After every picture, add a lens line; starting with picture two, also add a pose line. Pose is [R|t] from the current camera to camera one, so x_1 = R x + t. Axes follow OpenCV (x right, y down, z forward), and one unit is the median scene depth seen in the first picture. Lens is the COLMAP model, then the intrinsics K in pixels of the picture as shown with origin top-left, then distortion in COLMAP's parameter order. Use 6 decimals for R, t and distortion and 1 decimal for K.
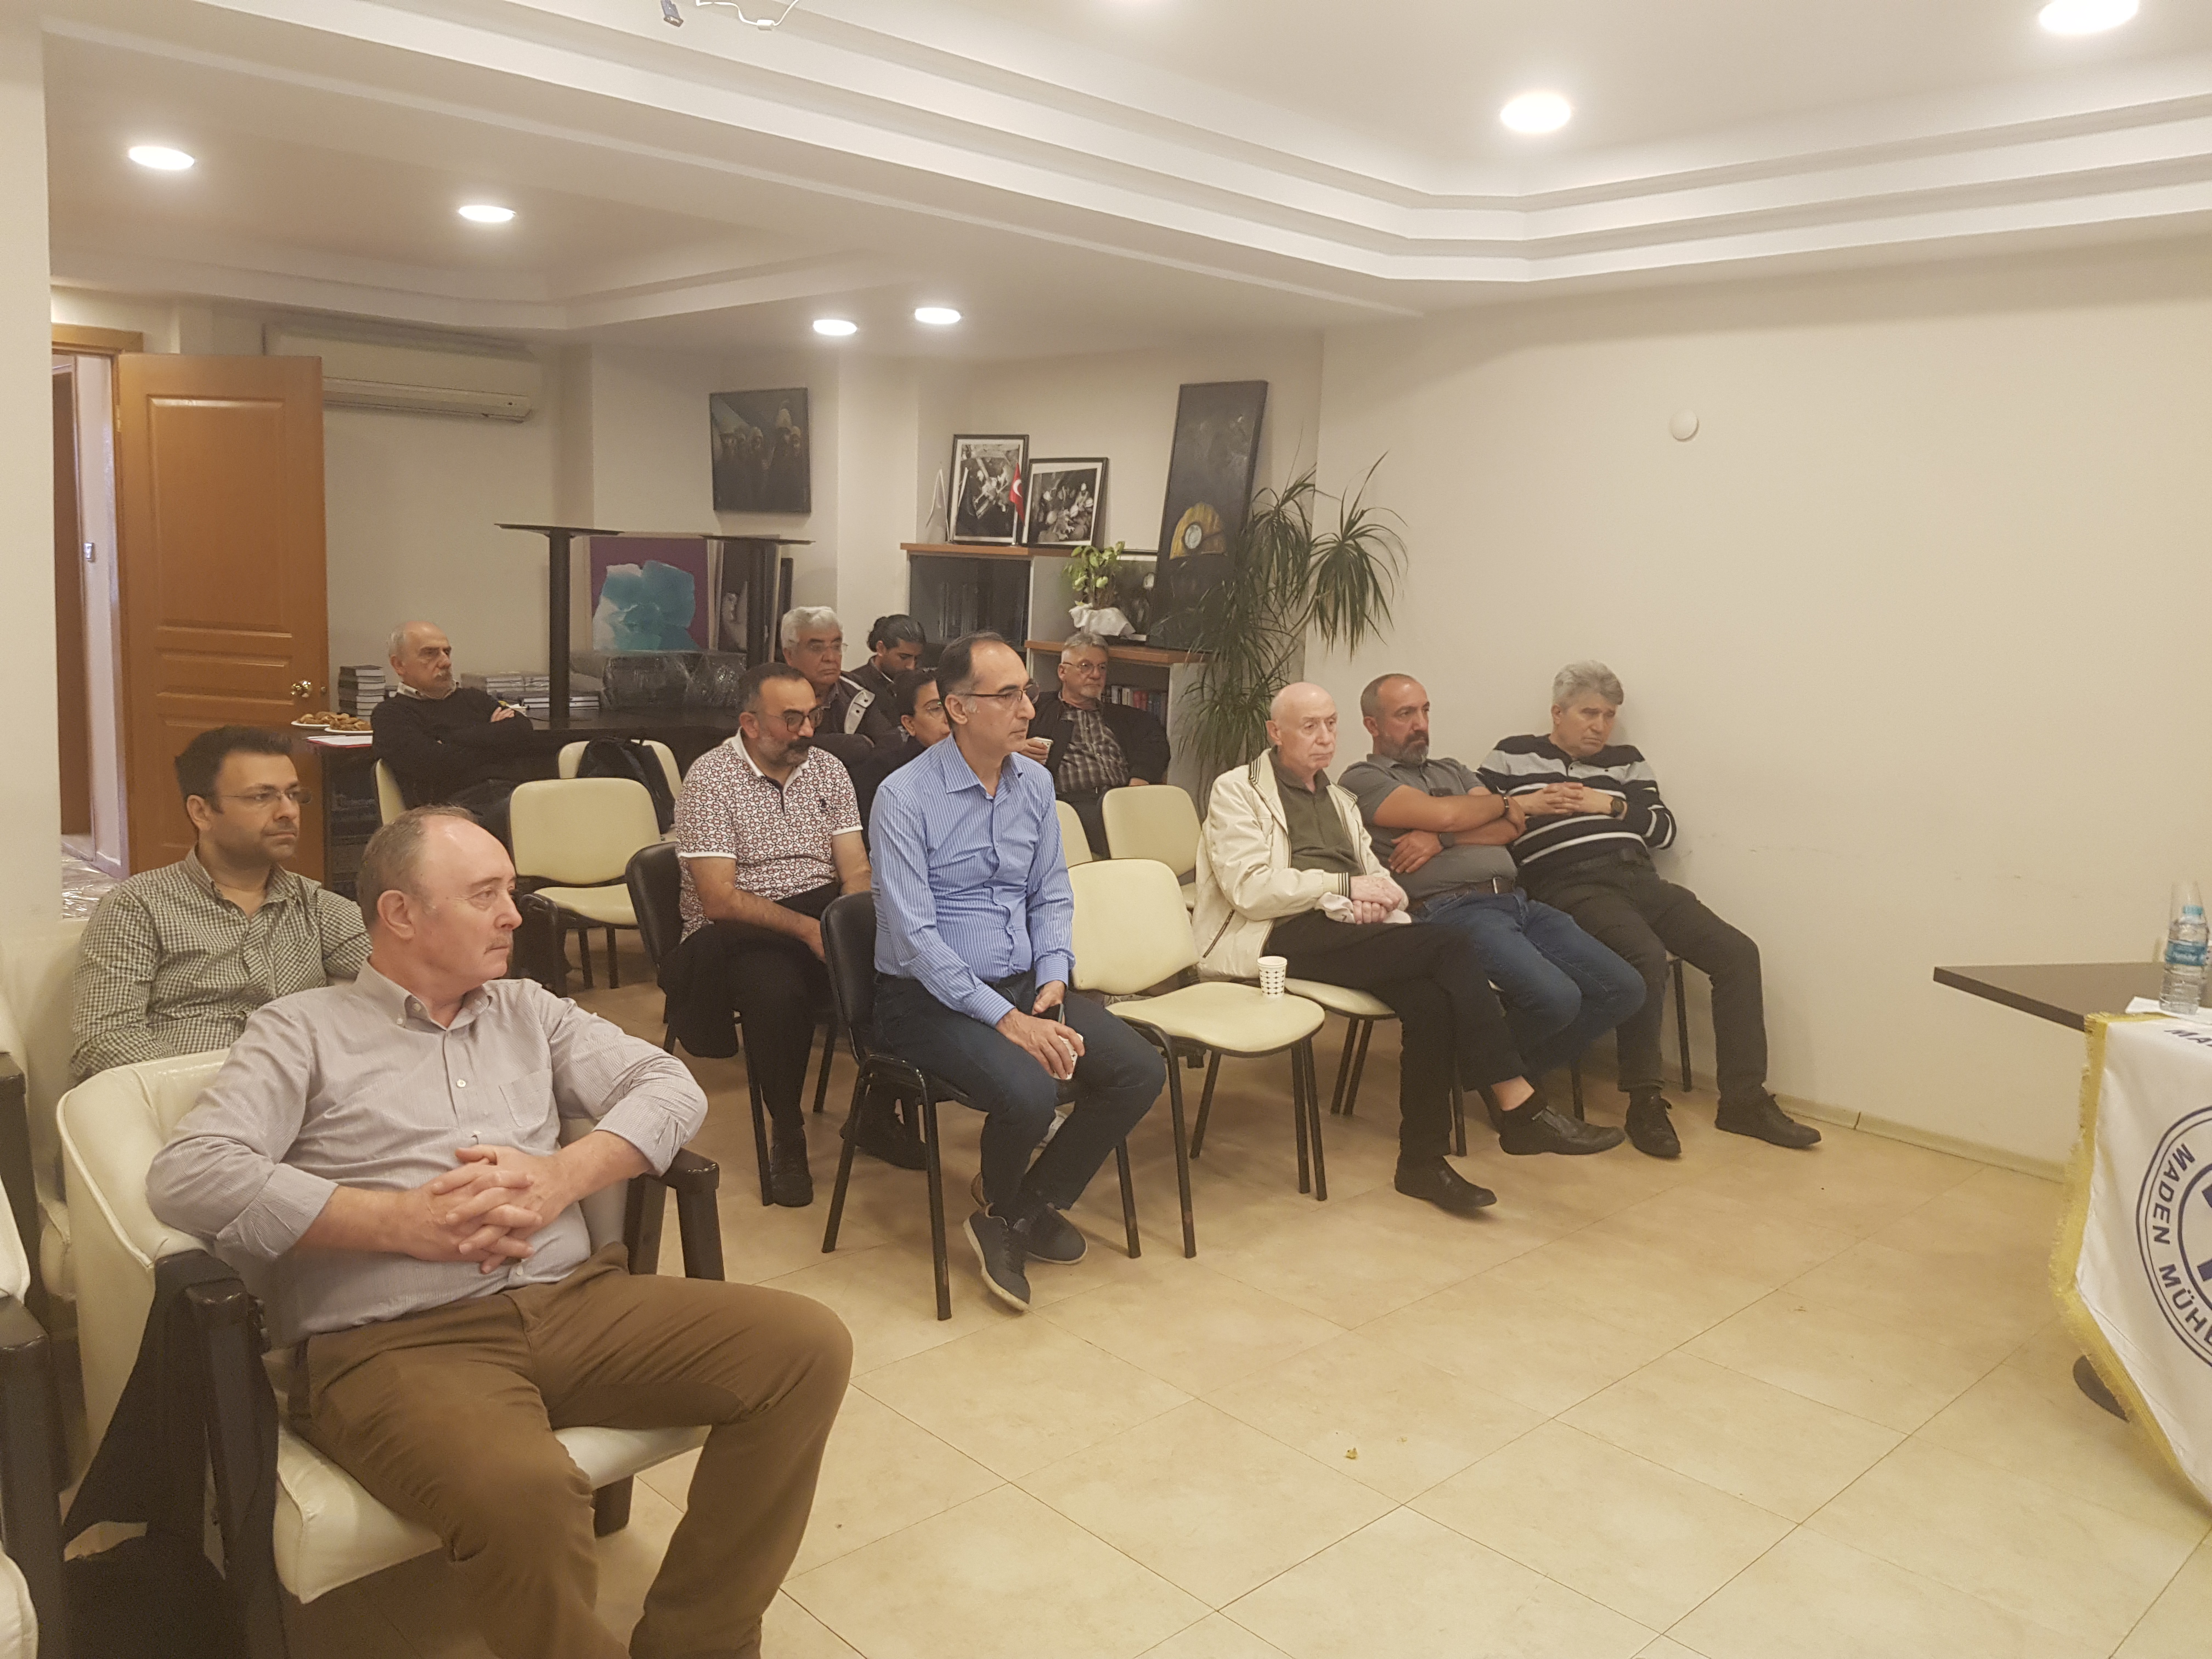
lens RADIAL K [[1719.3, 0, 1087.5], [0, 1719.3, 818.1], [0, 0, 1]] dist [0.072557, -0.124316]
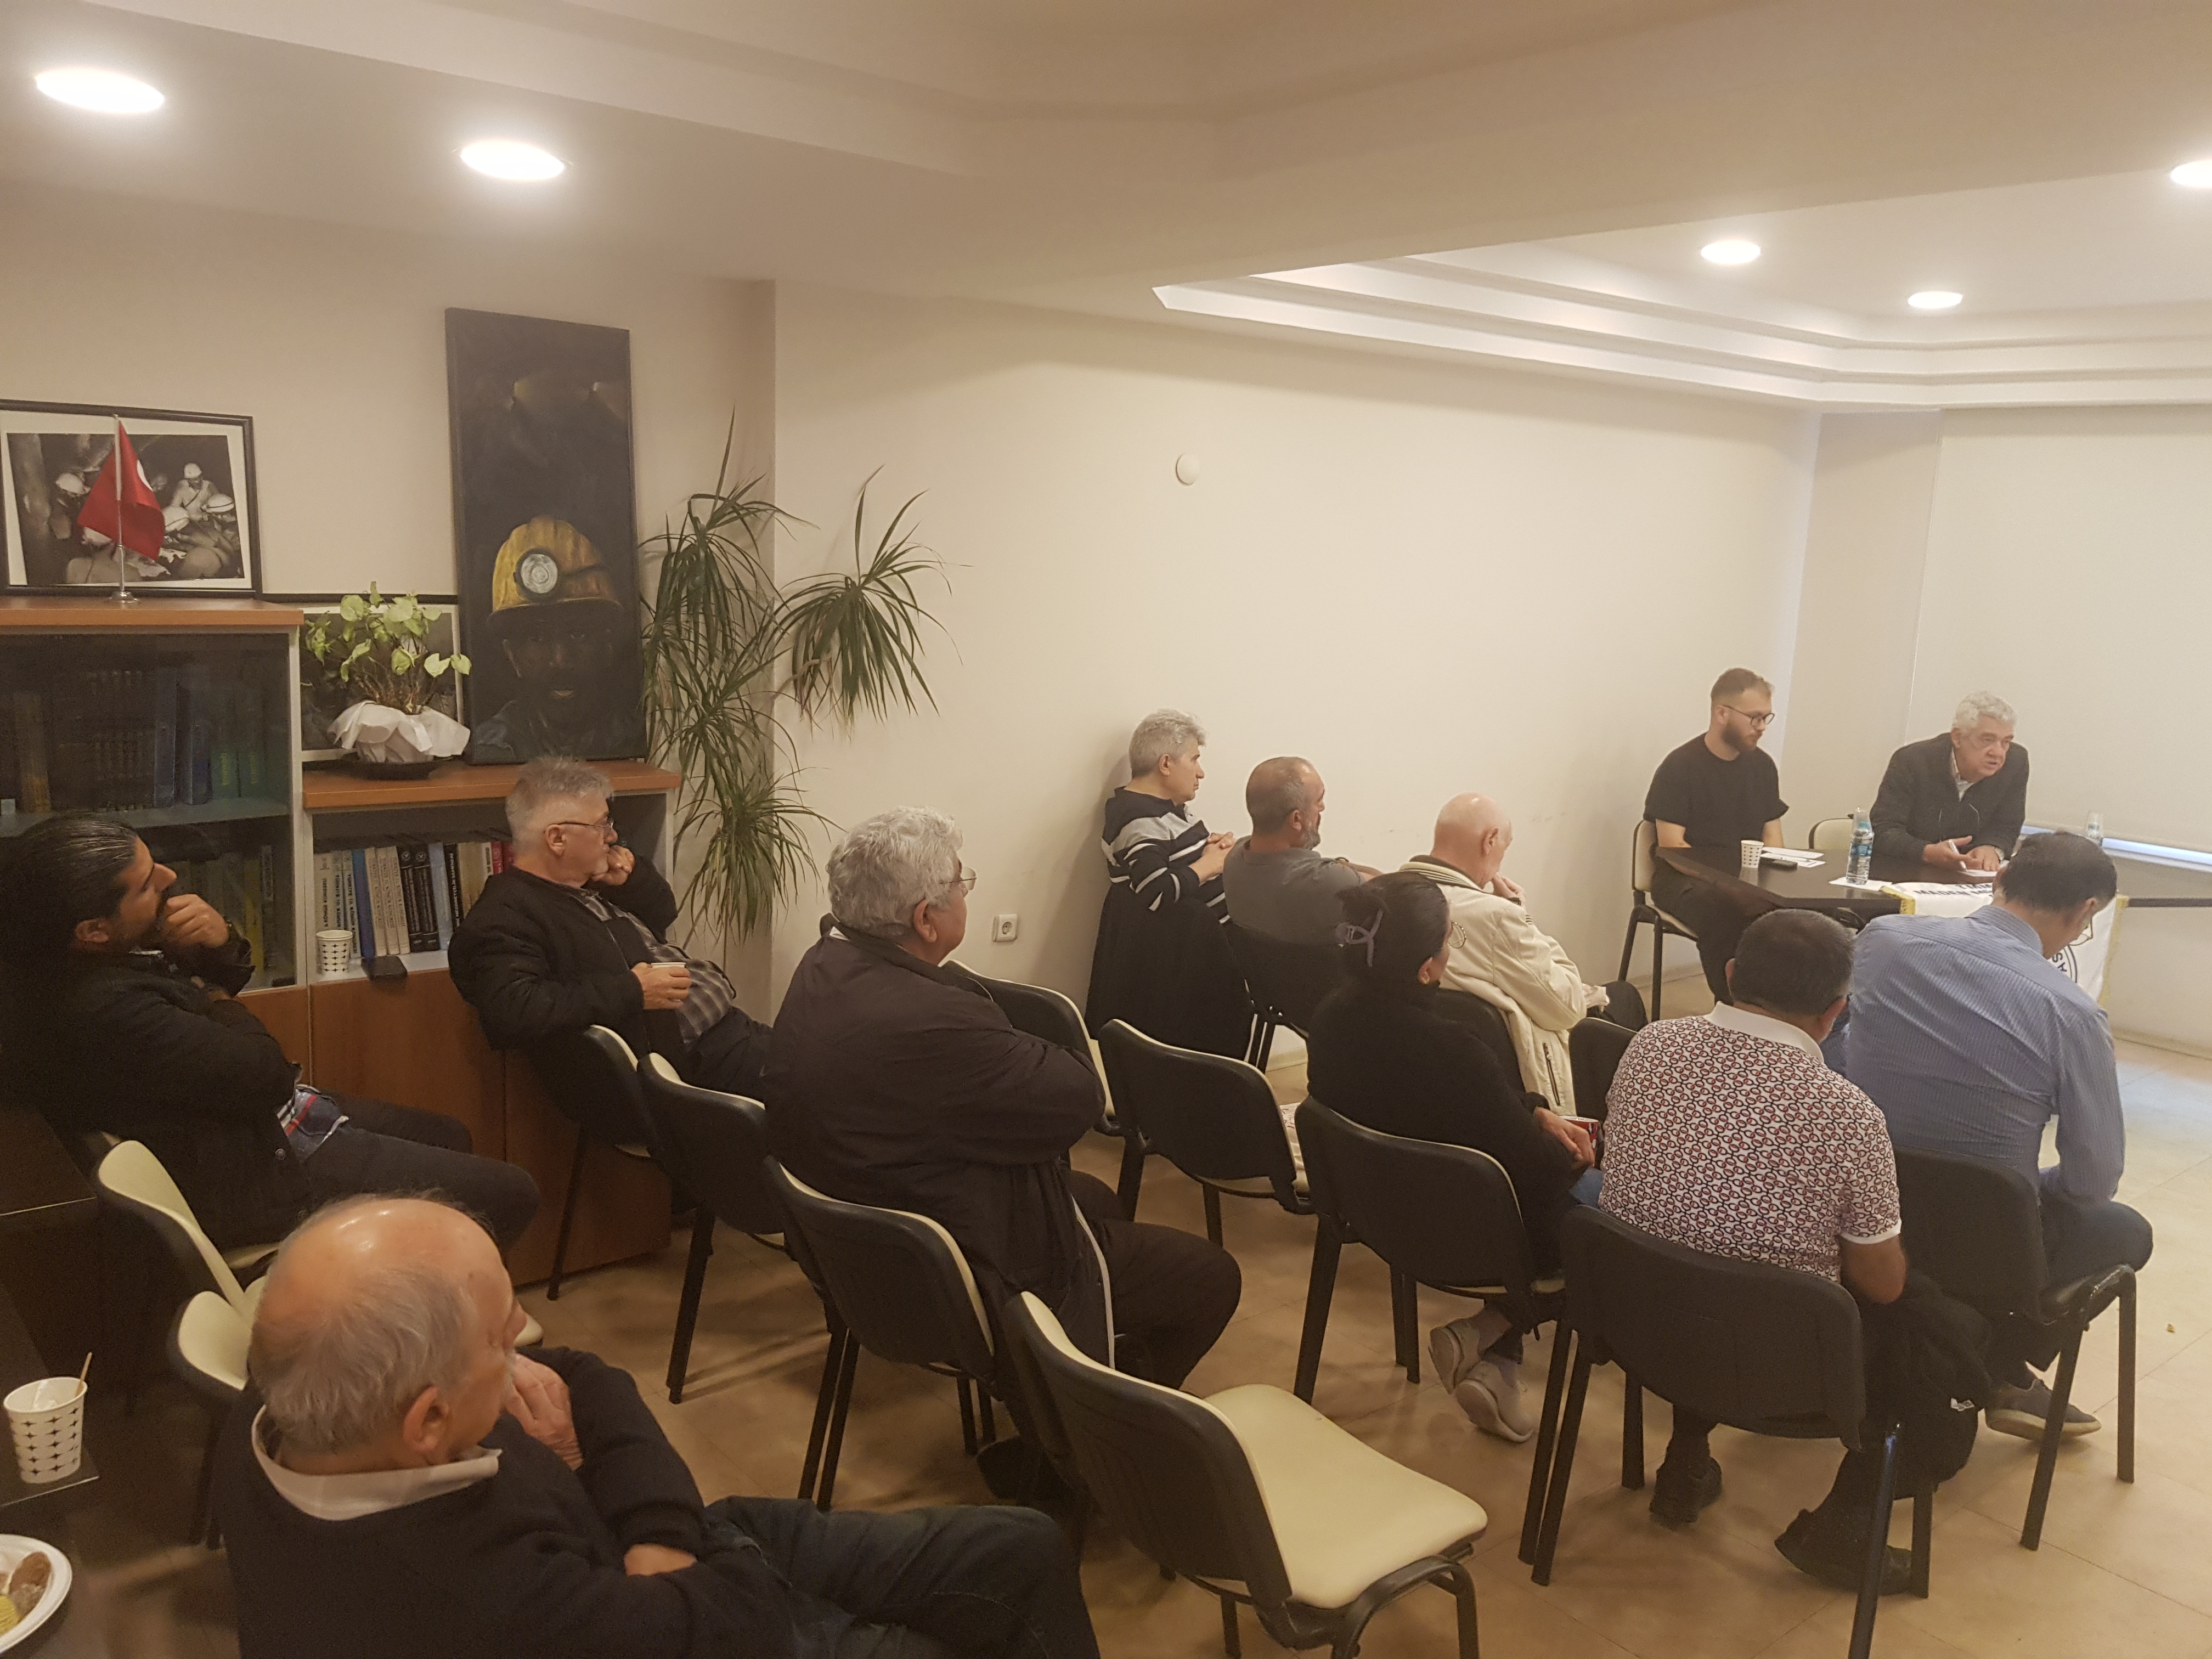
lens RADIAL K [[1719.3, 0, 1111.5], [0, 1719.3, 812.8], [0, 0, 1]] dist [0.072557, -0.124316]
pose [[0.074615, -0.202265, 0.976484, -0.781222], [0.105286, 0.975339, 0.193983, -0.261904], [-0.991639, 0.088336, 0.094071, 1.105617]]
